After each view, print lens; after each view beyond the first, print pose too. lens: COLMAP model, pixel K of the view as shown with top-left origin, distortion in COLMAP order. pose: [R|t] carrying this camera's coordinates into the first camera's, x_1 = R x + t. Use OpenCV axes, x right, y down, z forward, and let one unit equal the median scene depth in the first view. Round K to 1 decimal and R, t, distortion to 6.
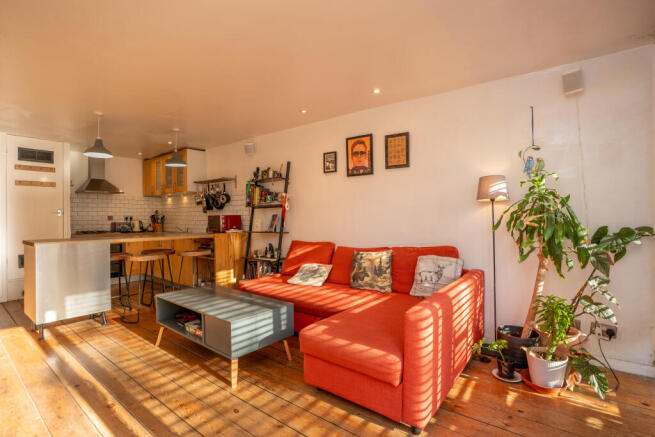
lens RADIAL K [[310.3, 0, 322.8], [0, 310.3, 217.3], [0, 0, 1]] dist [-0.070703, 0.025293]
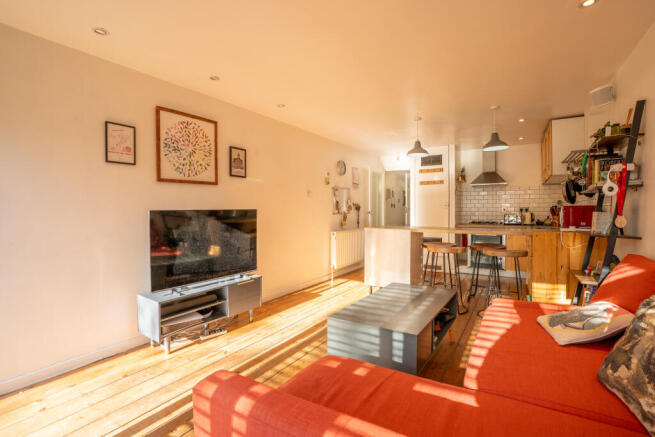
lens RADIAL K [[310.3, 0, 322.8], [0, 310.3, 217.3], [0, 0, 1]] dist [-0.070703, 0.025293]
pose [[0.111769, 0.024883, -0.993423, 0.298404], [0.003526, 0.999670, 0.025436, 0.000498], [0.993728, -0.006346, 0.111644, 0.392951]]
